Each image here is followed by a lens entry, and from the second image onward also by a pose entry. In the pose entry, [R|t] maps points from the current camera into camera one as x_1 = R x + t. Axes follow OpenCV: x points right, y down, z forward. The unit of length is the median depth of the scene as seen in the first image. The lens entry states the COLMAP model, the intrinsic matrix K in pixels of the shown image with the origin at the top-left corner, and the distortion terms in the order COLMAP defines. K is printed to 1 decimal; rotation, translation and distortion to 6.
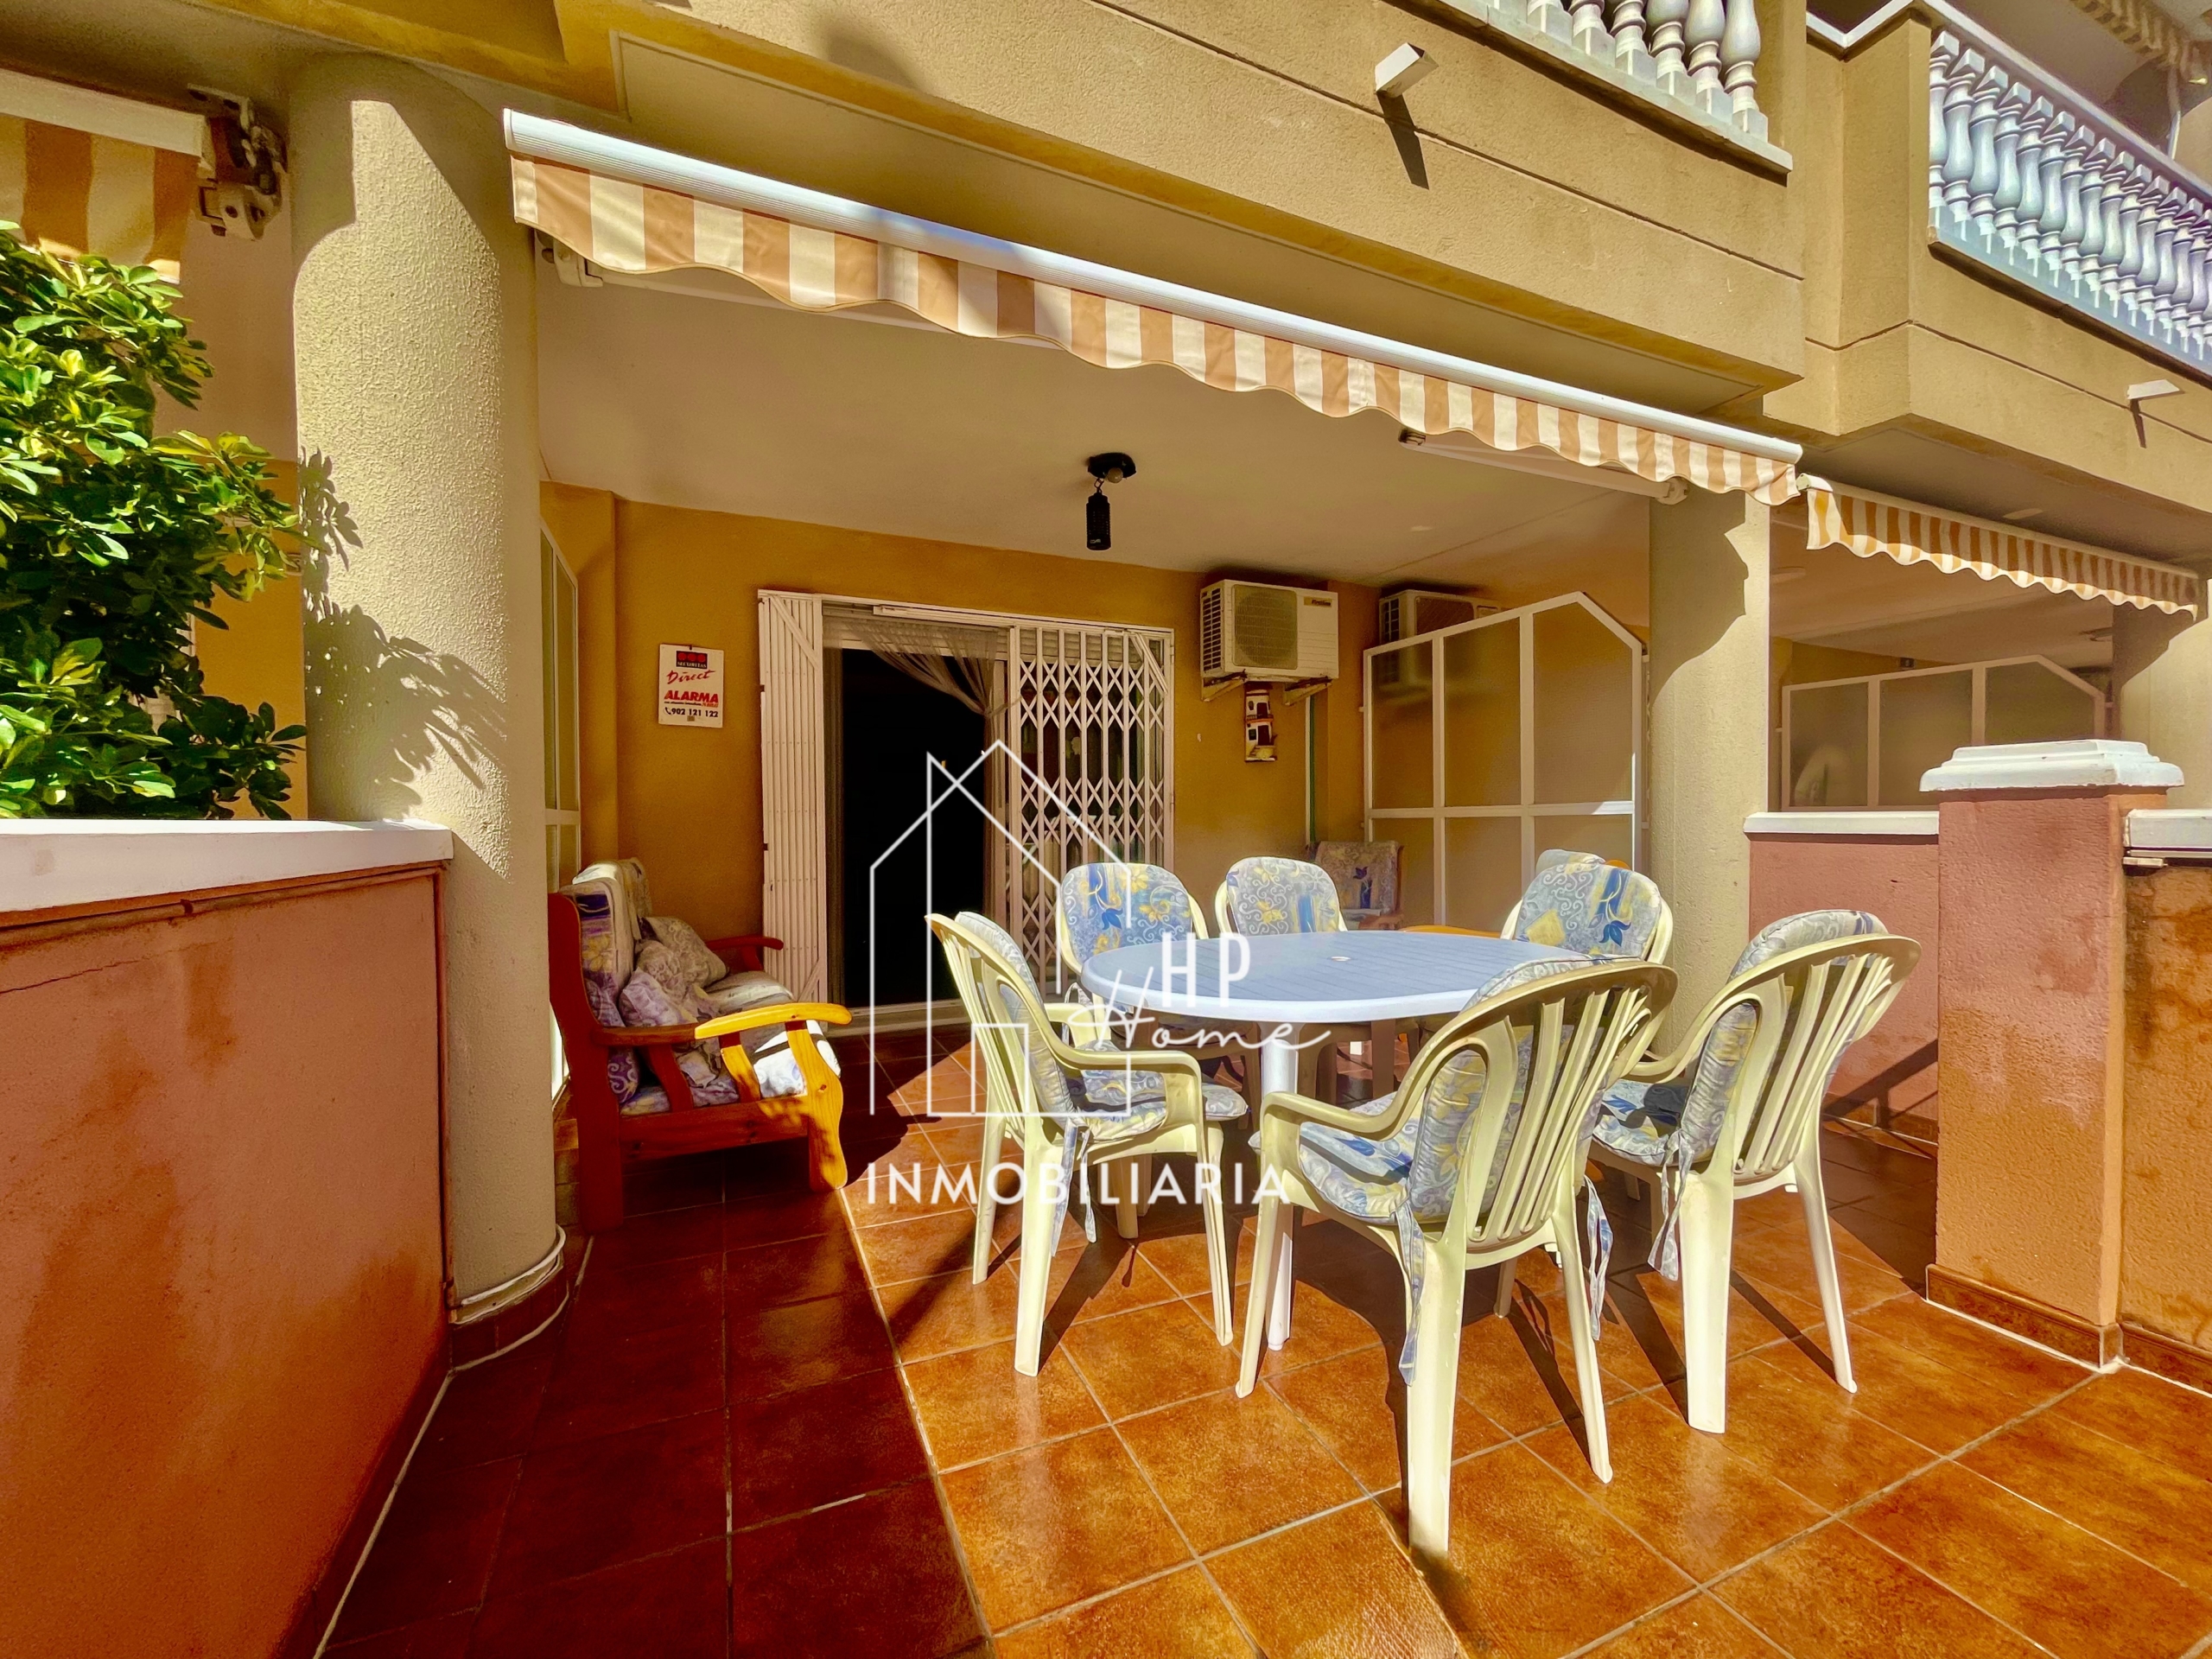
lens RADIAL K [[894.3, 0, 1093.5], [0, 894.3, 837.7], [0, 0, 1]] dist [0.000029, -0.000335]
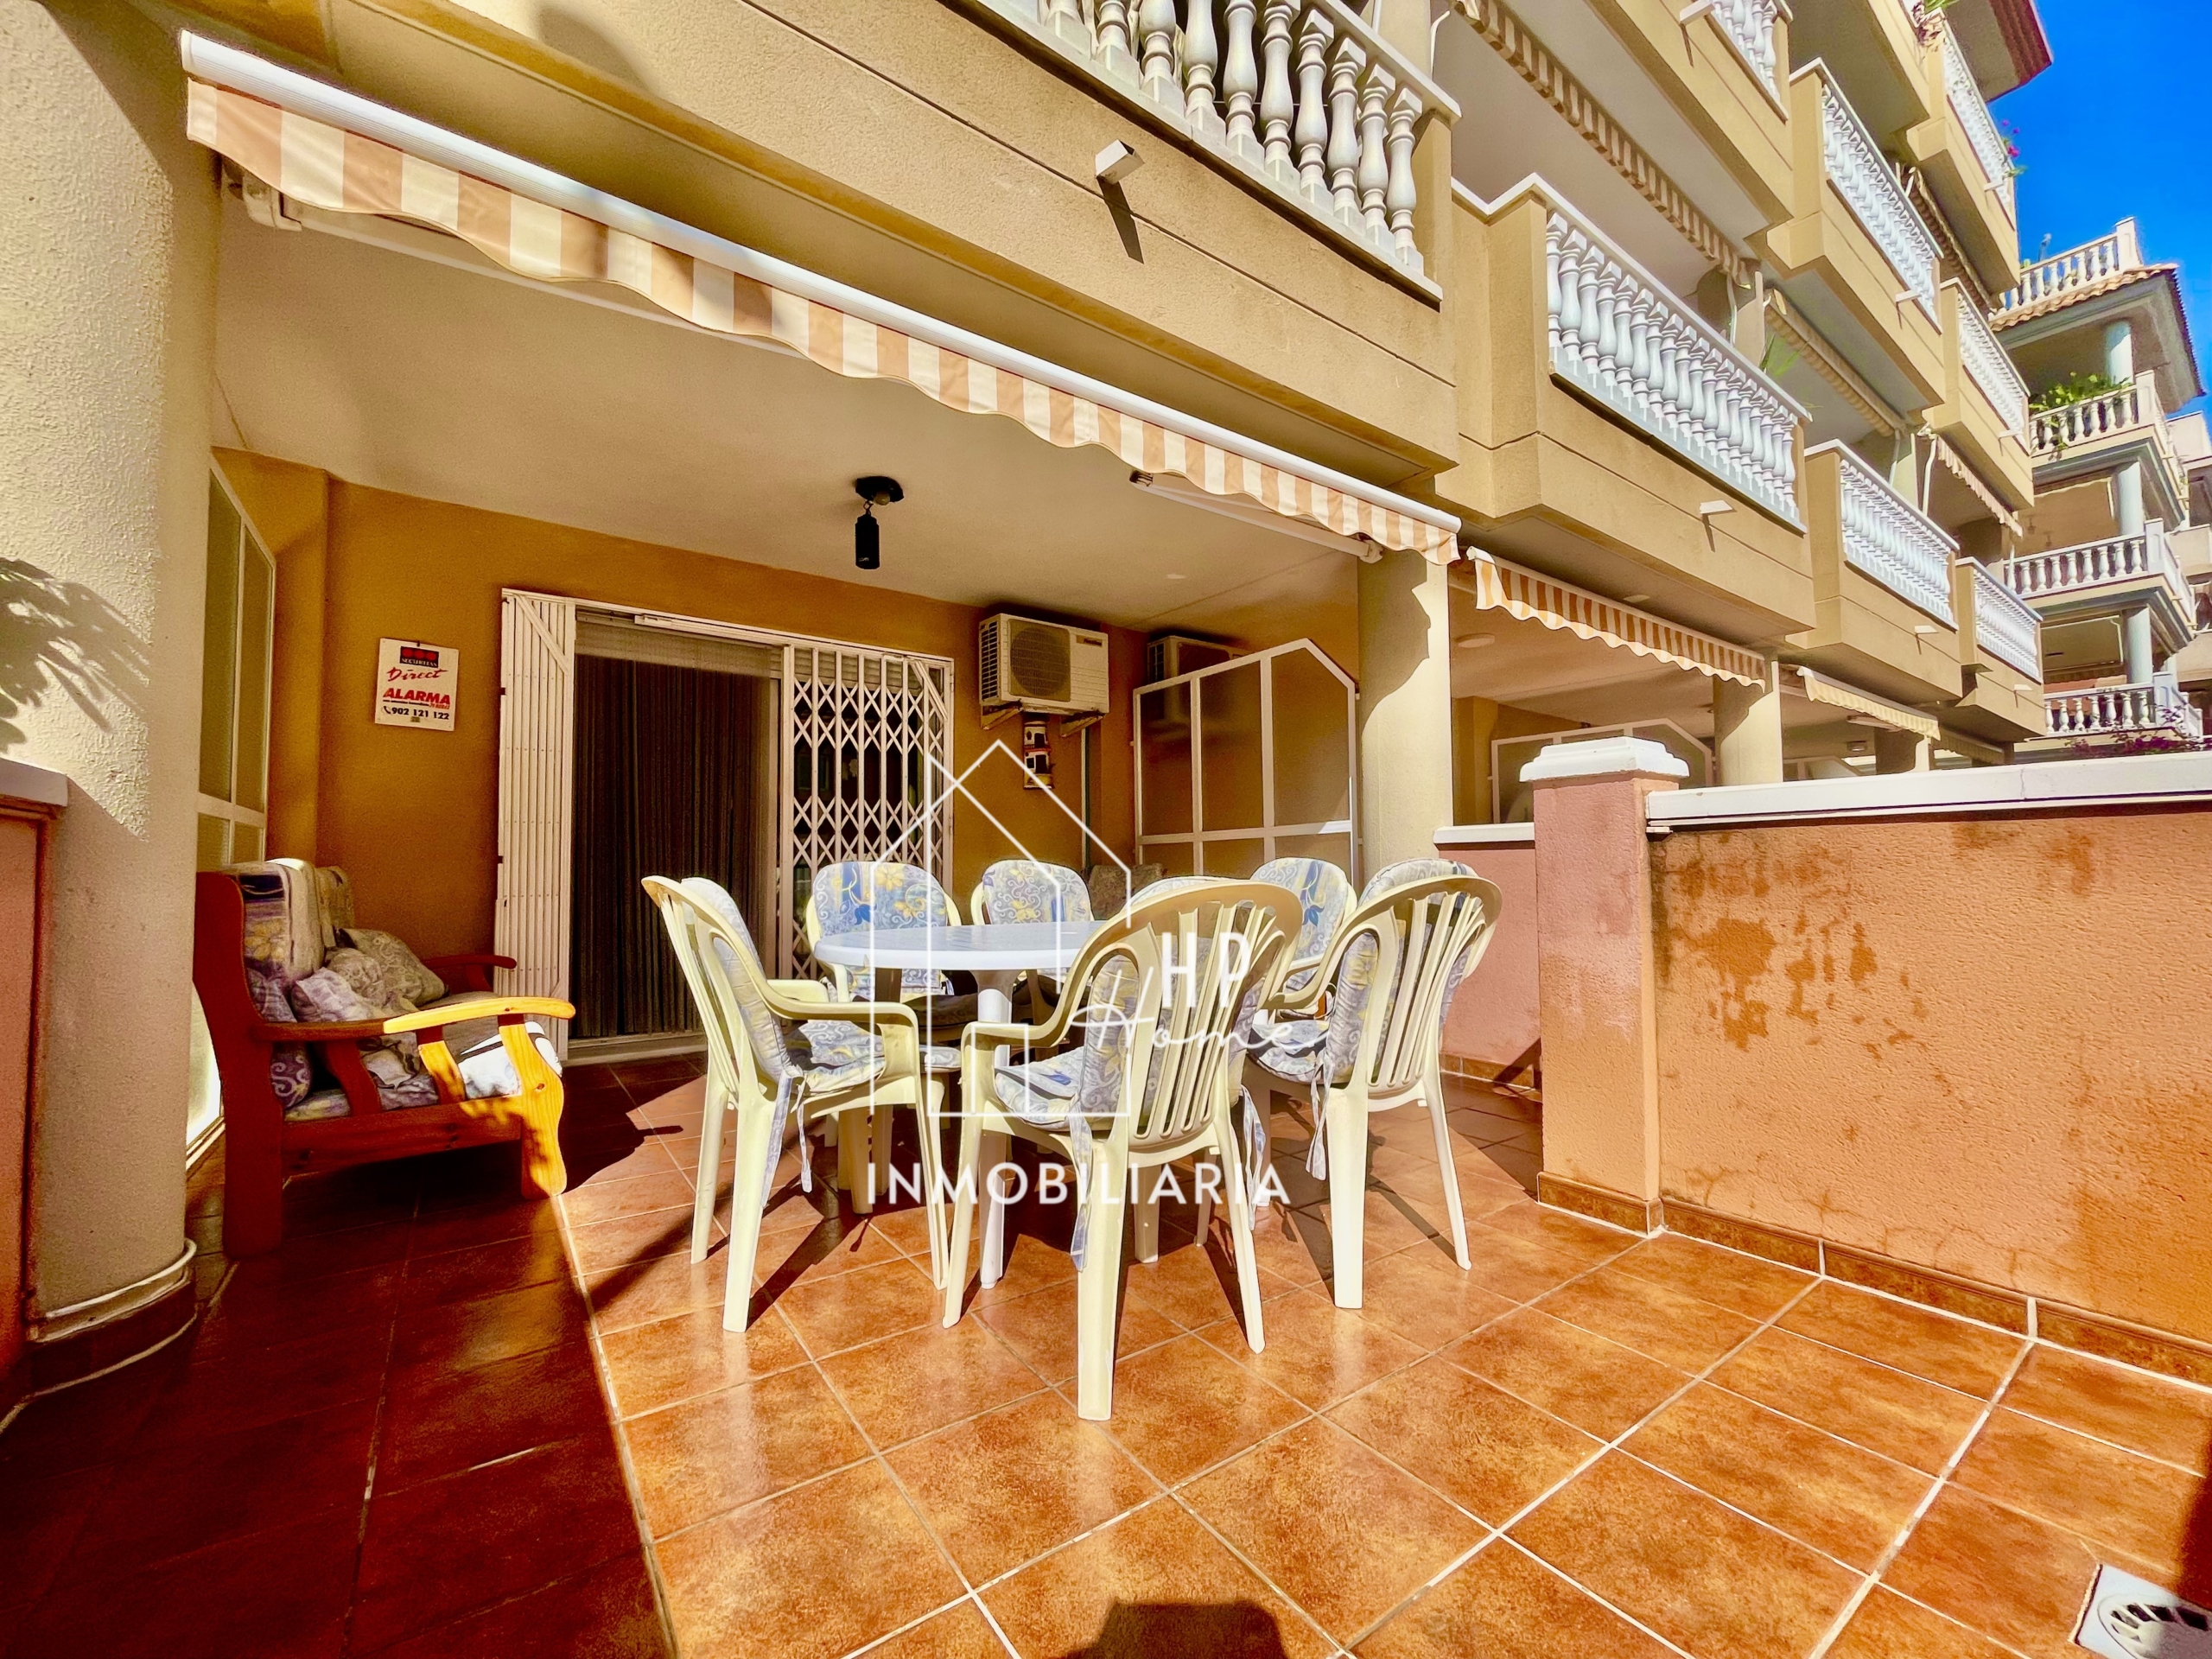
lens RADIAL K [[894.3, 0, 1095.0], [0, 894.3, 837.5], [0, 0, 1]] dist [0.000029, -0.000335]
pose [[0.978032, 0.009660, 0.208230, 0.088133], [0.003716, 0.997959, -0.063748, 0.095954], [-0.208421, 0.063122, 0.976000, -0.075412]]
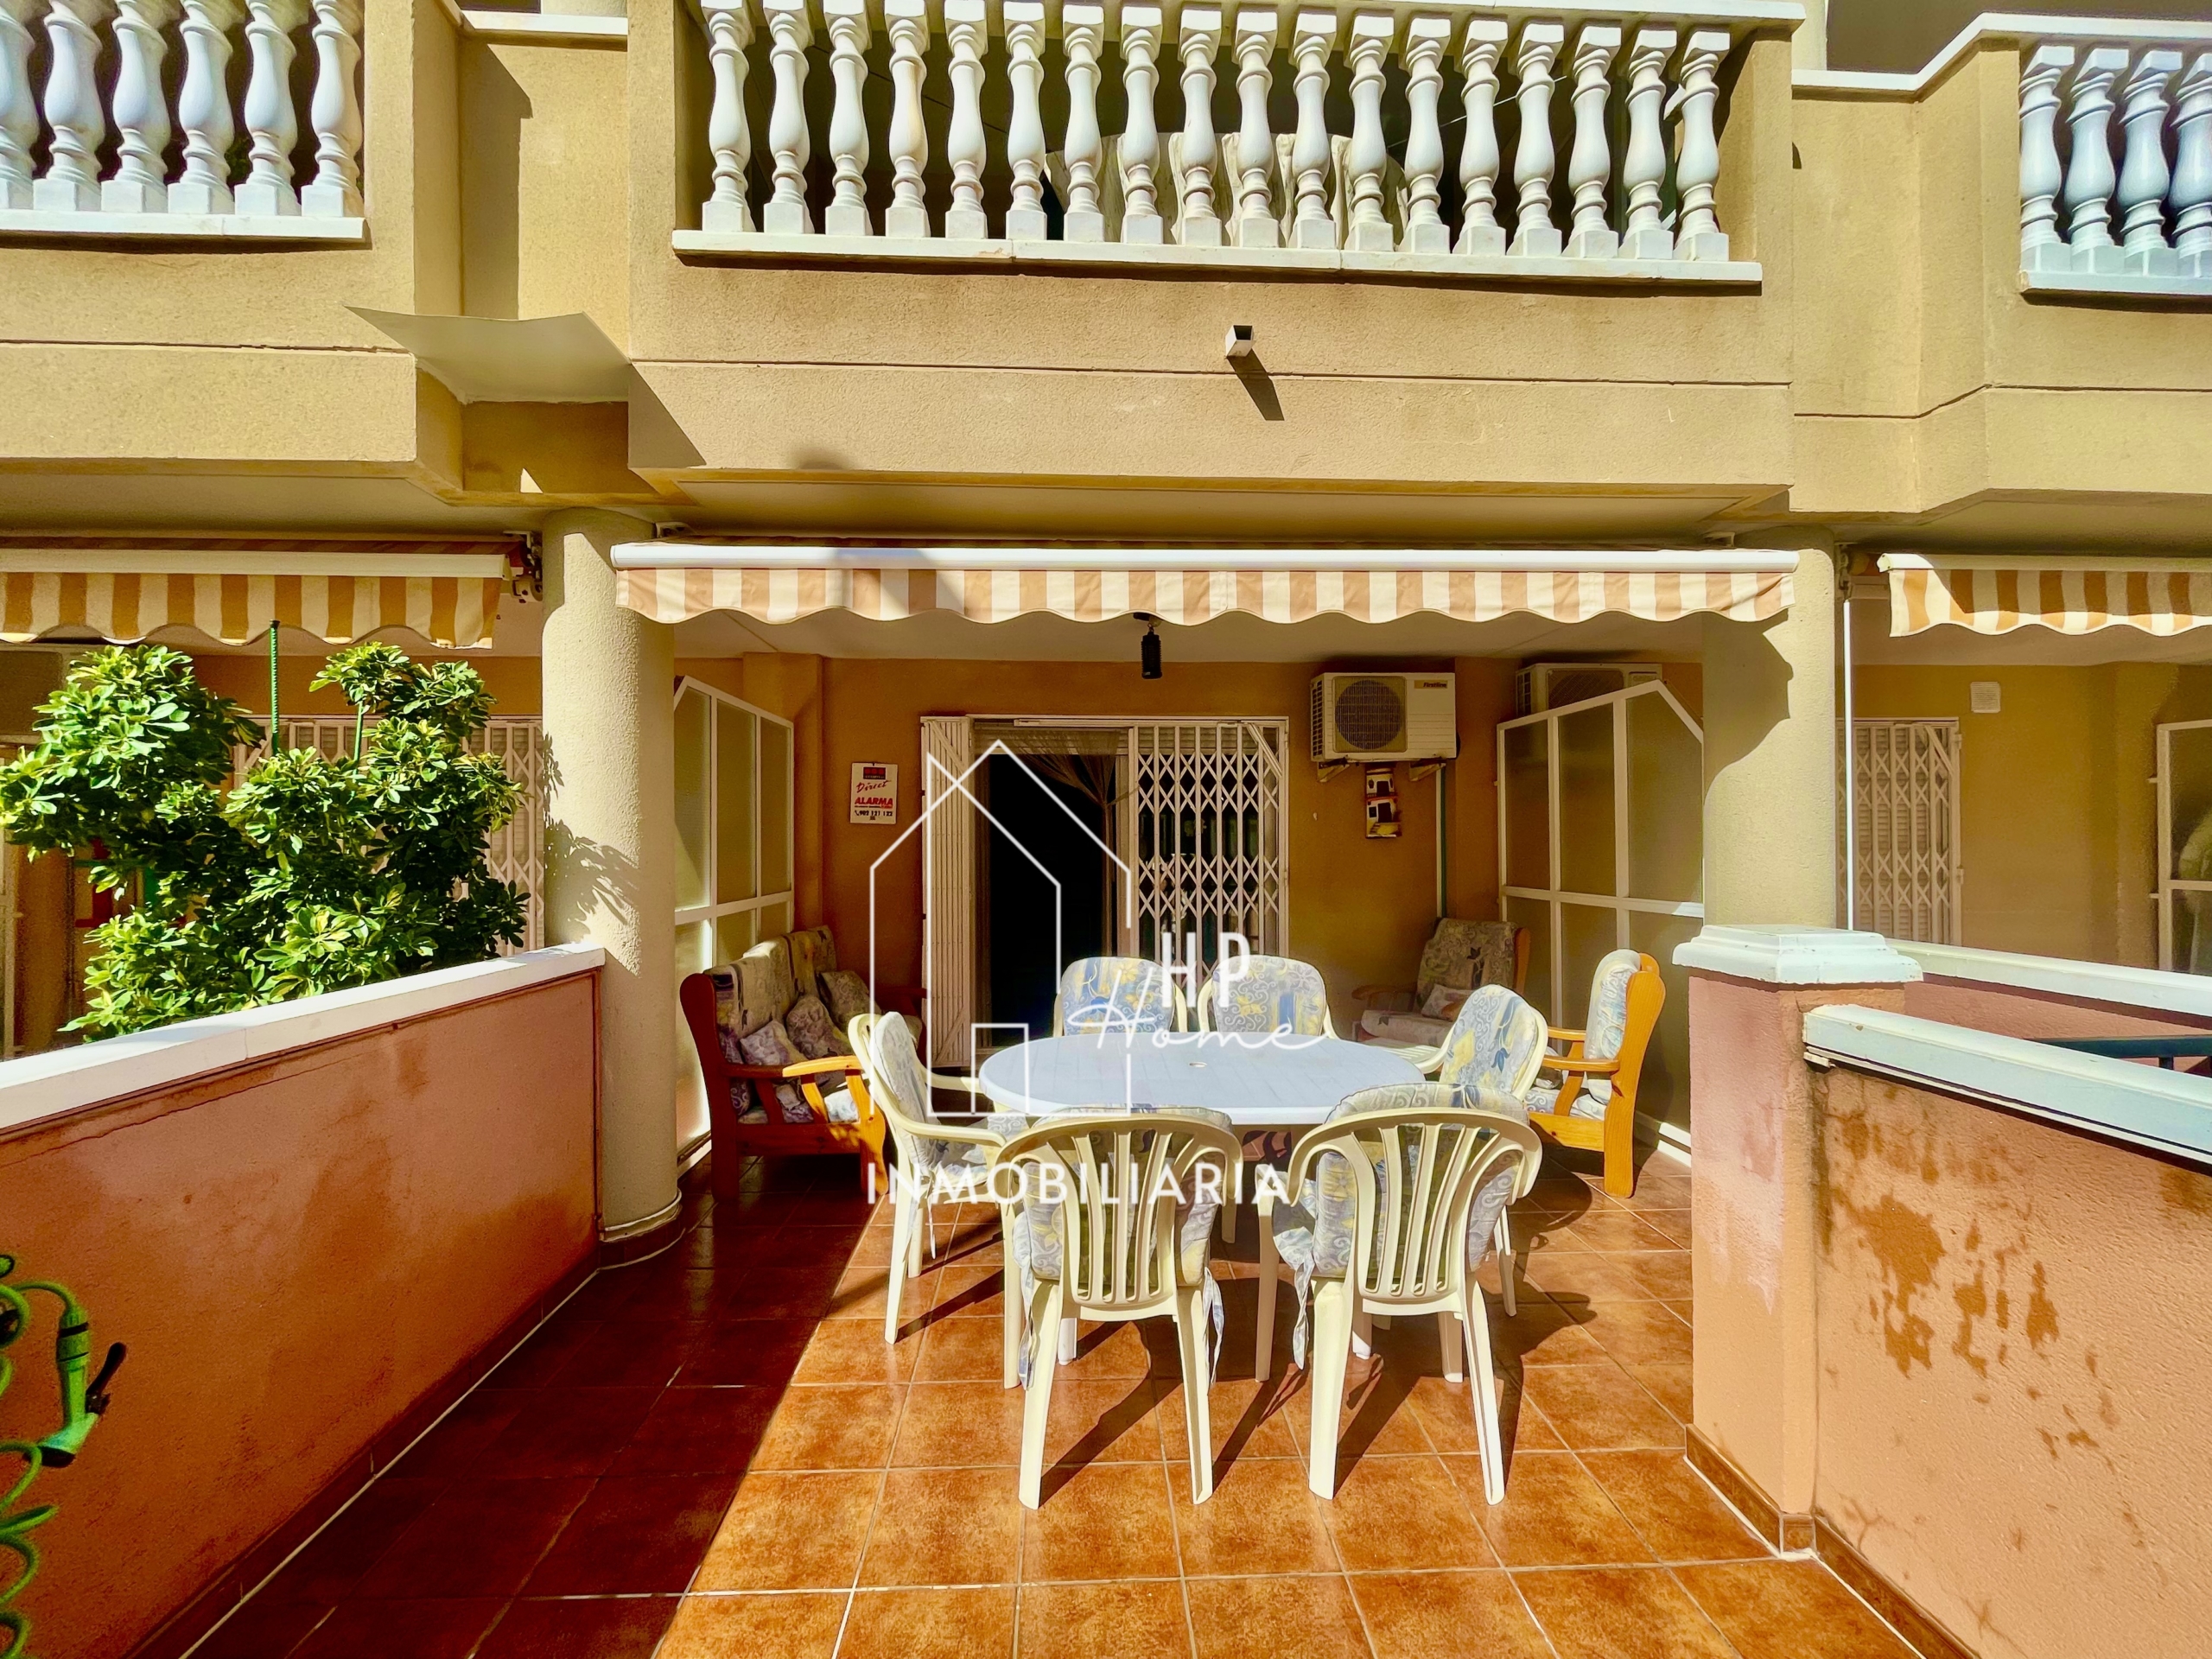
lens RADIAL K [[894.3, 0, 1089.7], [0, 894.3, 837.4], [0, 0, 1]] dist [0.000029, -0.000335]
pose [[0.932147, 0.002504, -0.362071, 0.624458], [-0.009546, 0.999798, -0.017664, -0.163130], [0.361954, 0.019922, 0.931983, -0.209597]]
